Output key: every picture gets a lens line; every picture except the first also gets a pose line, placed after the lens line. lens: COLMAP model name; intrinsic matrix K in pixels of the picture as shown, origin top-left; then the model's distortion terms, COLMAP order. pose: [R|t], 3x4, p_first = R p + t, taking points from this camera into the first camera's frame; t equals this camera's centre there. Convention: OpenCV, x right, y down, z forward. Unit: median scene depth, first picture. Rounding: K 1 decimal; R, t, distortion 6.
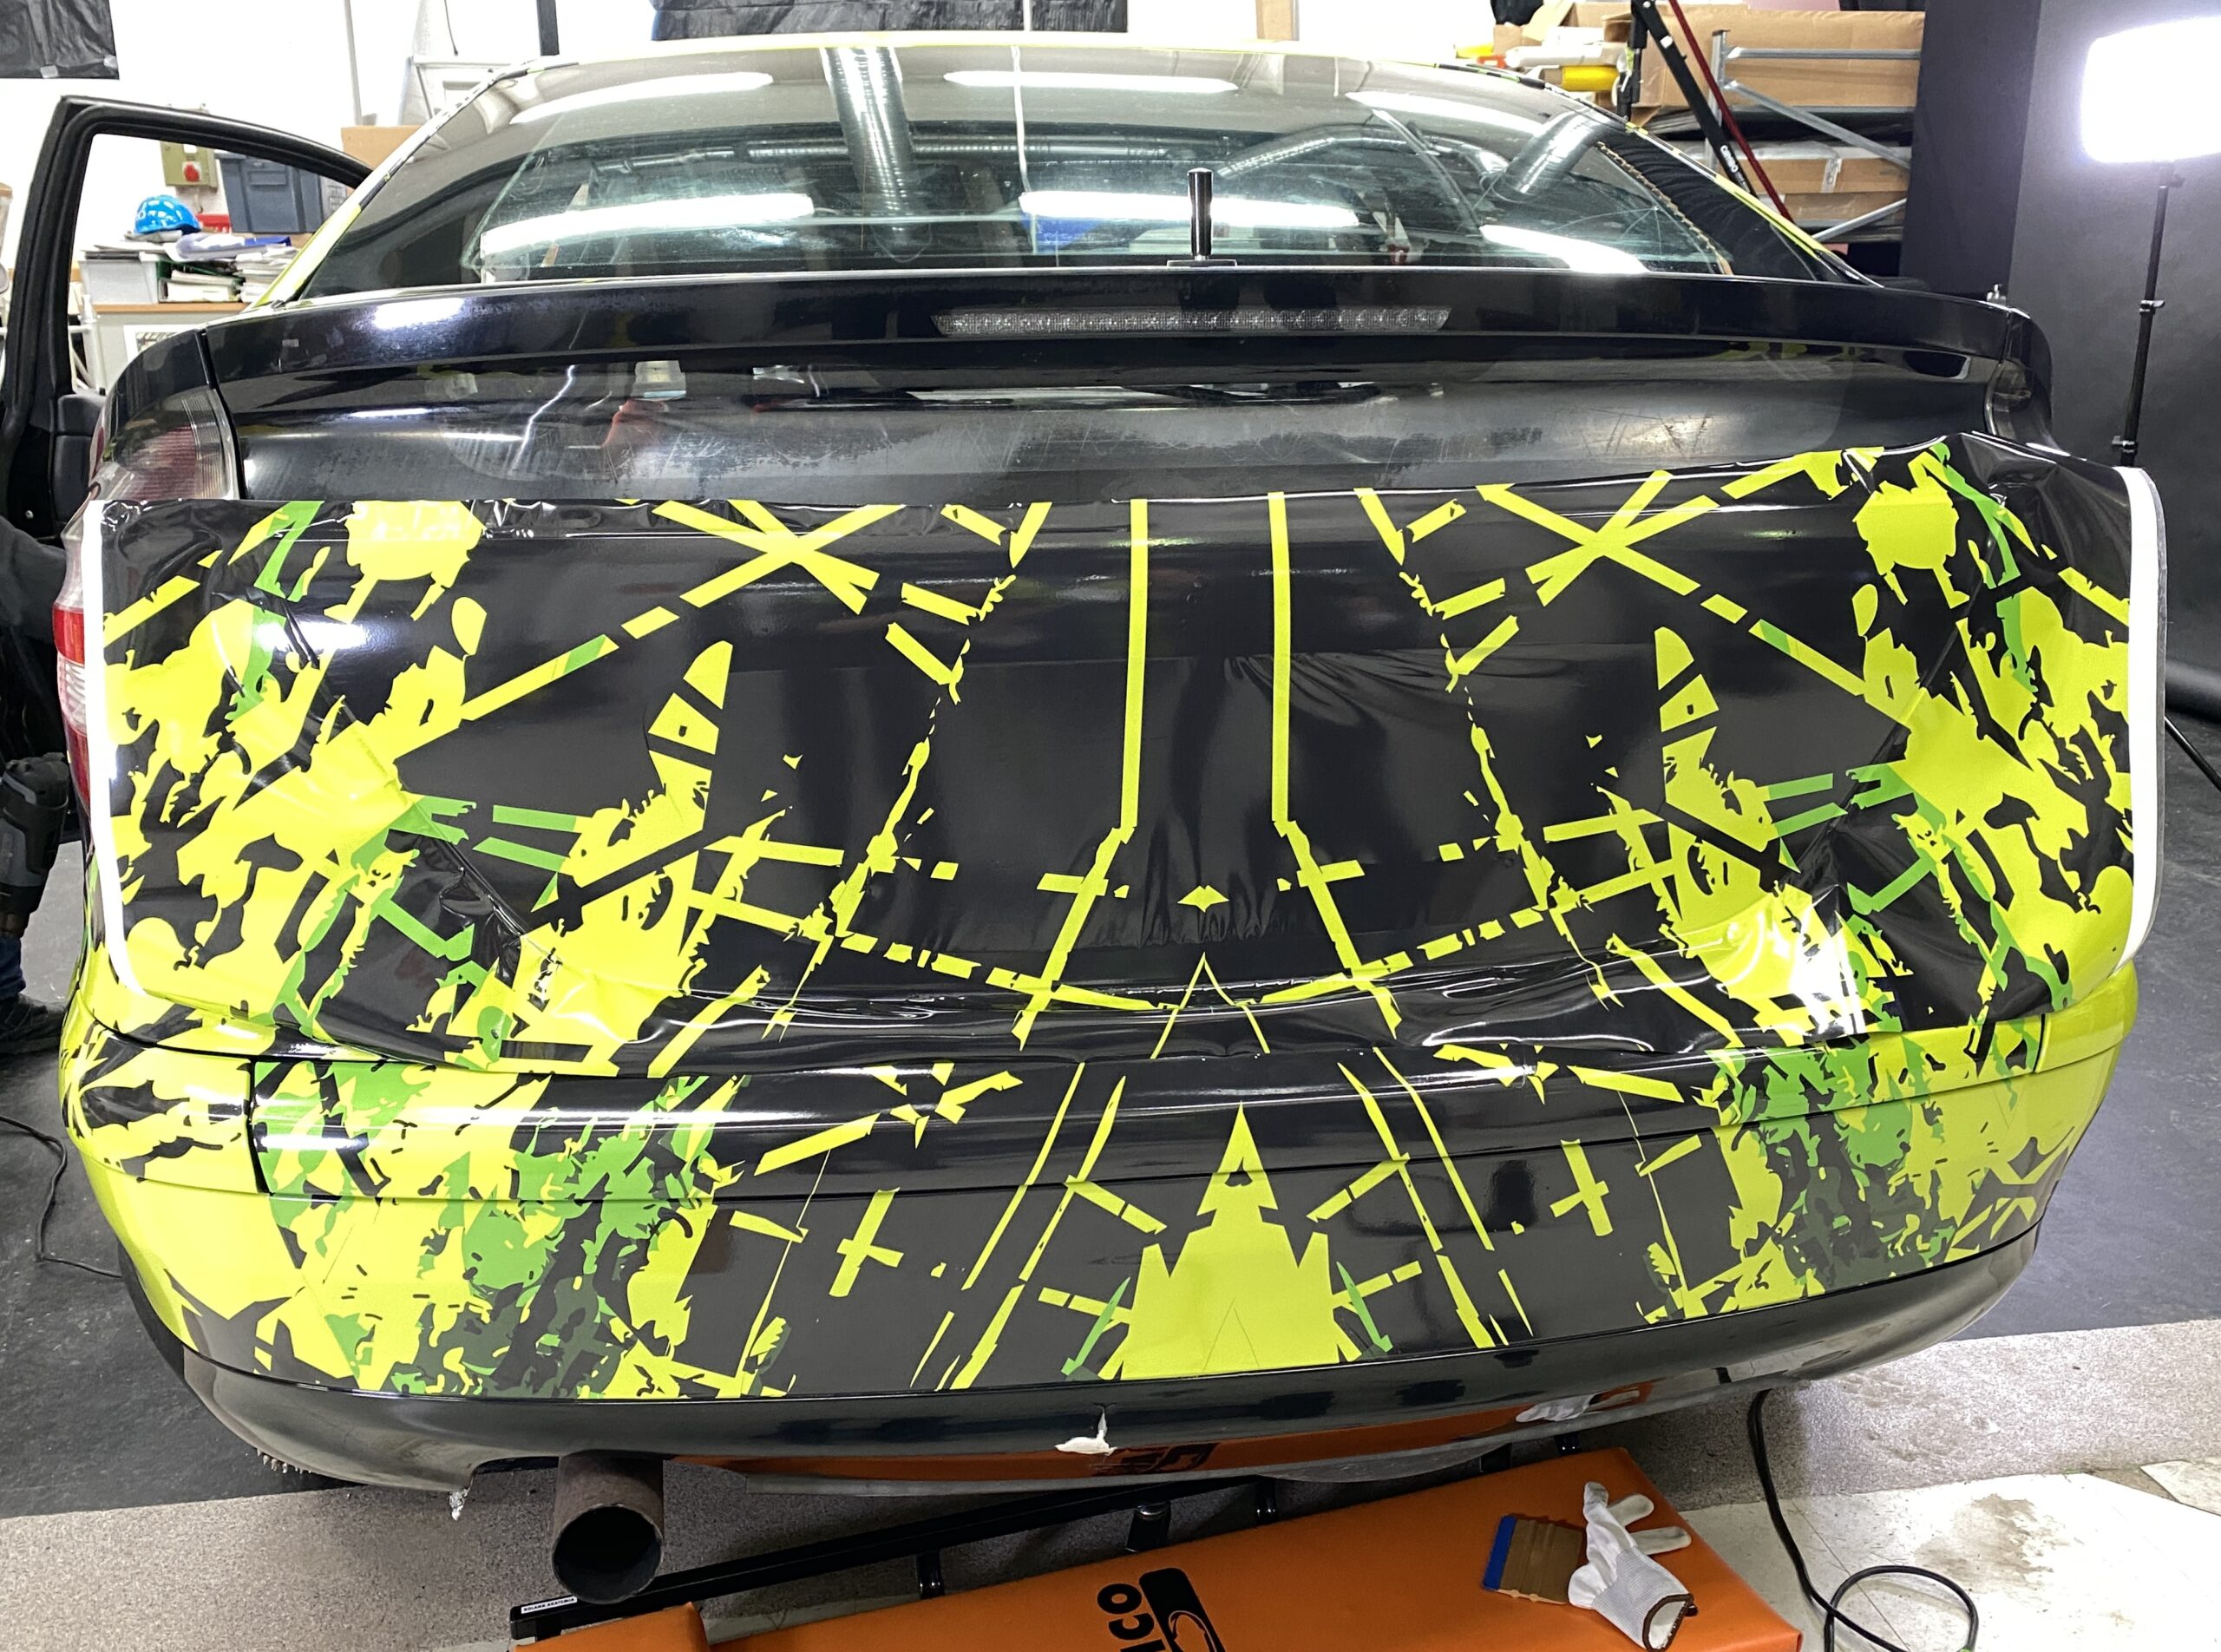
lens RADIAL K [[1934.9, 0, 1110.5], [0, 1934.9, 826.0], [0, 0, 1]] dist [-0.001453, -0.015164]
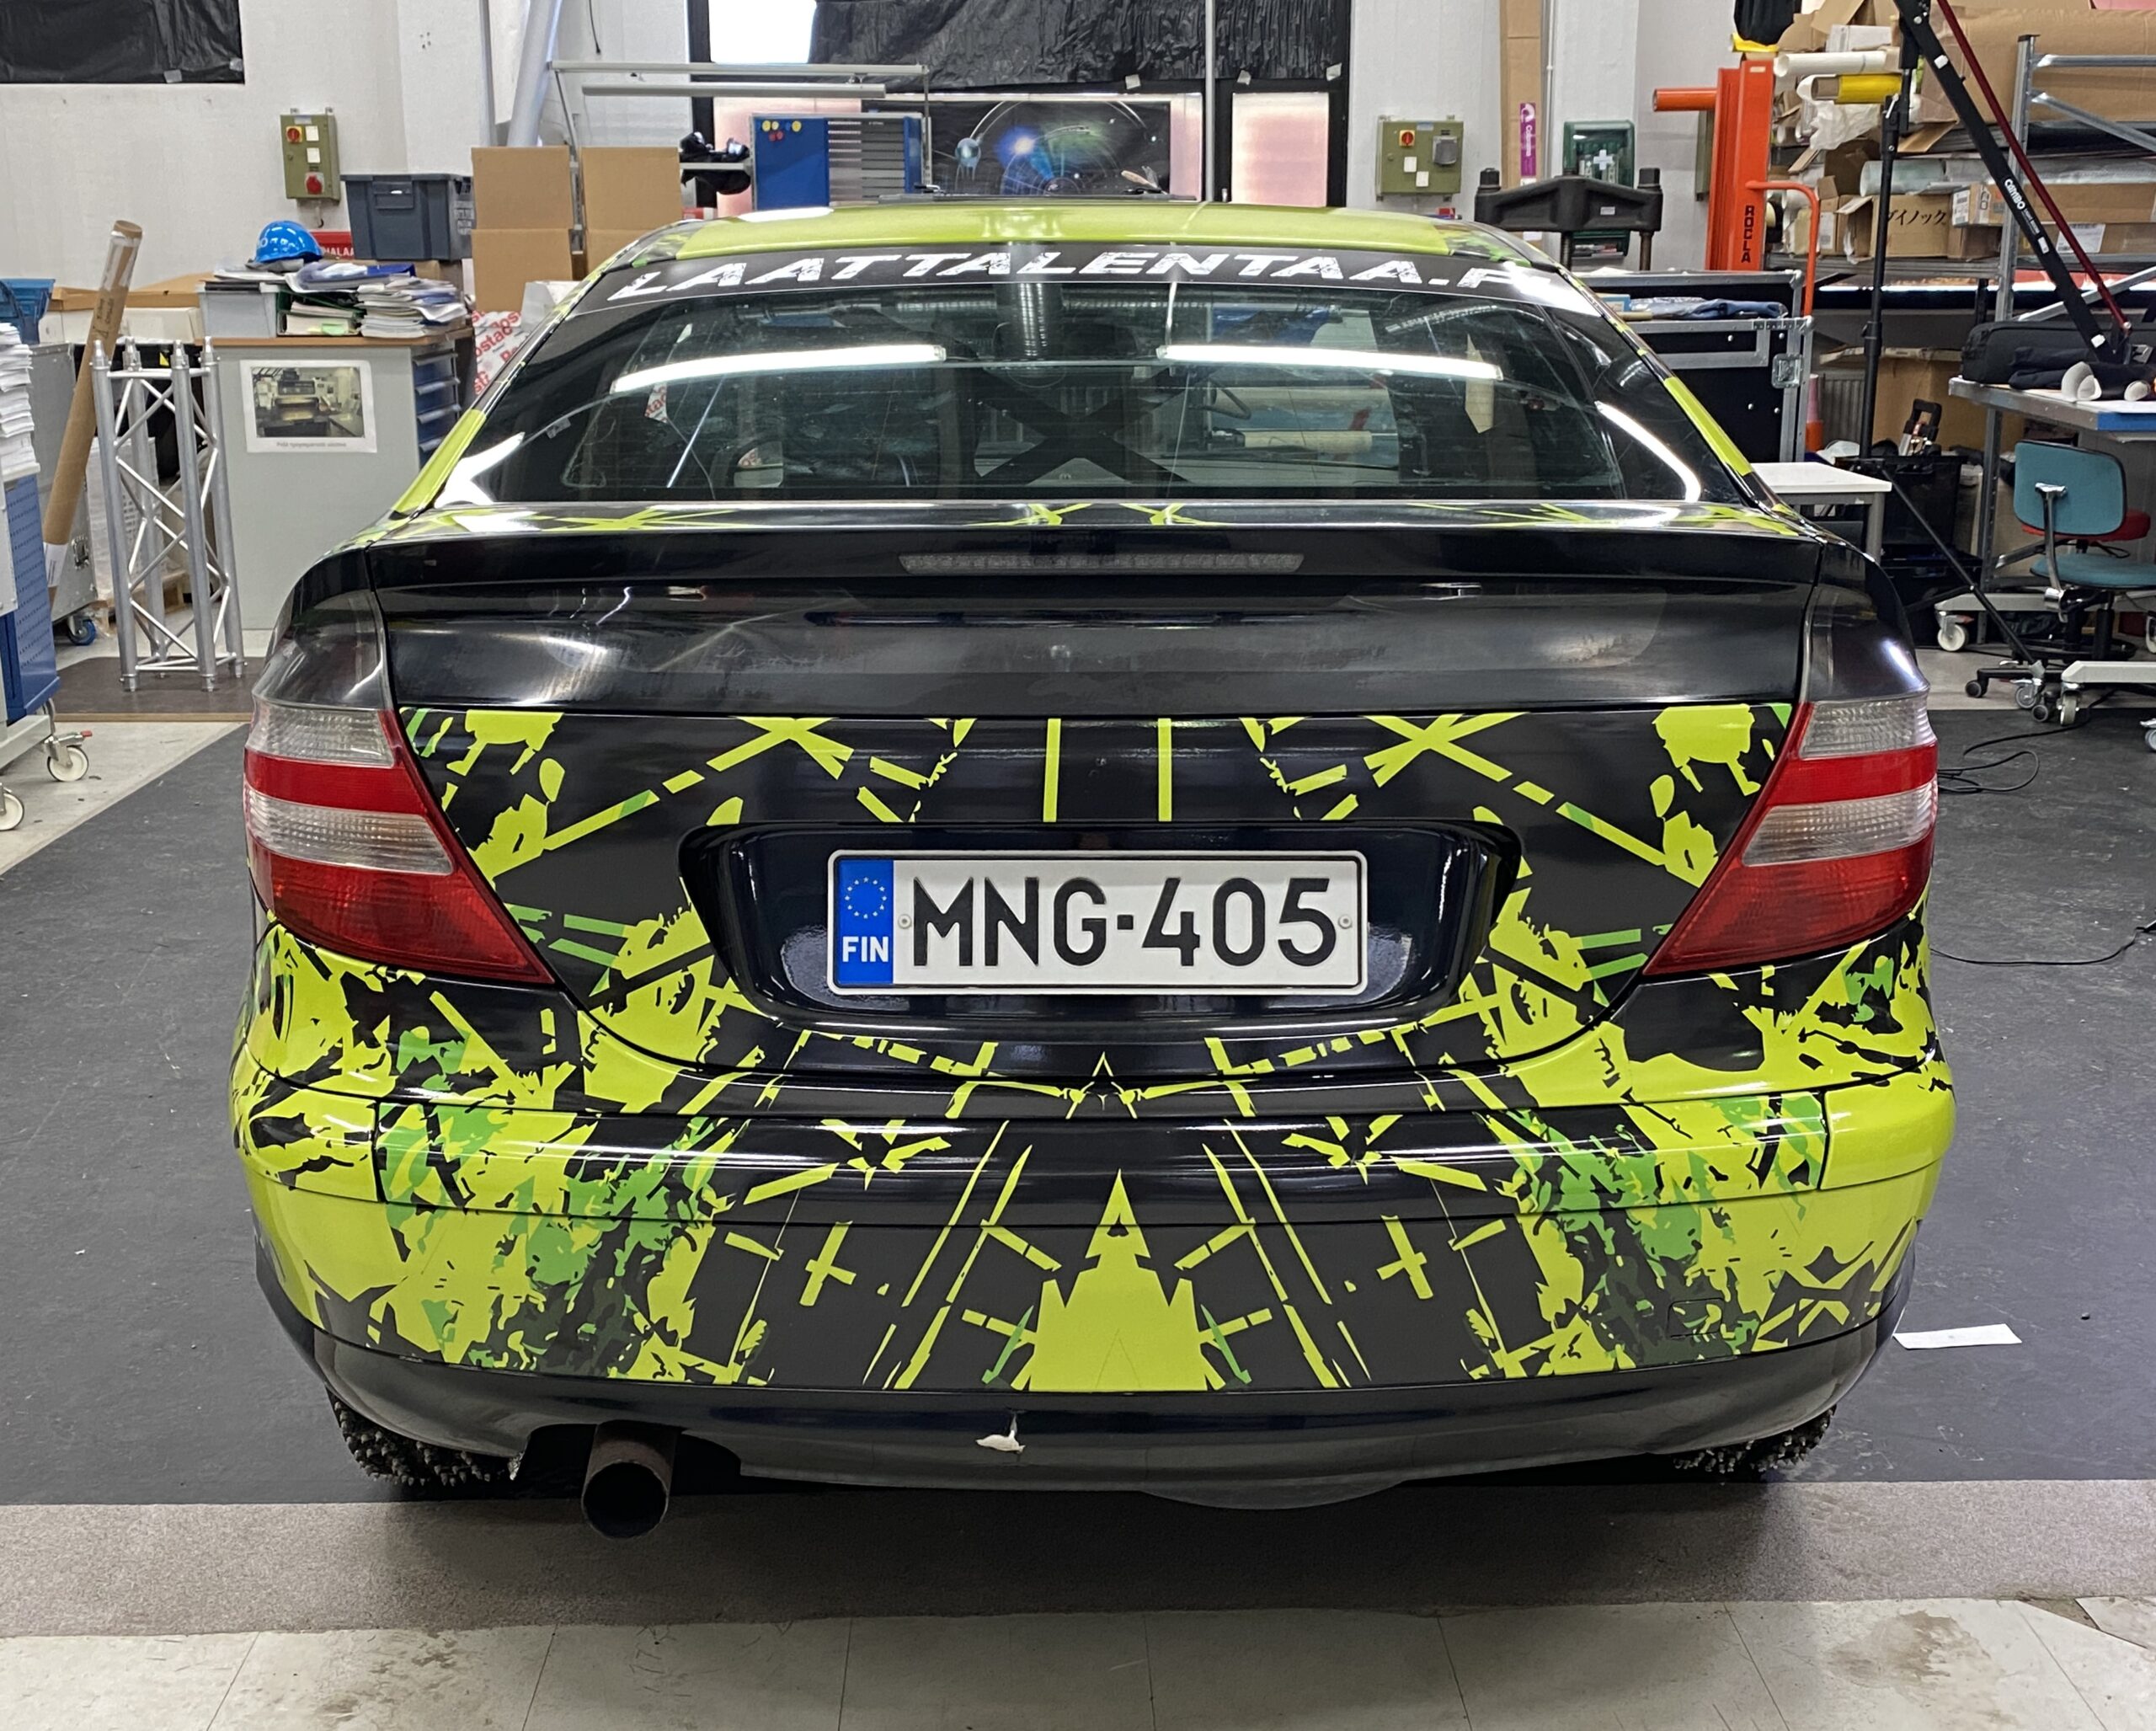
lens RADIAL K [[2502.9, 0, 1078.0], [0, 2502.9, 865.5], [0, 0, 1]] dist [0.085889, -0.343693]
pose [[0.991040, 0.036292, -0.128543, 0.236349], [-0.039237, 0.999021, -0.020452, -0.021763], [0.127674, 0.025313, 0.991493, -0.624598]]
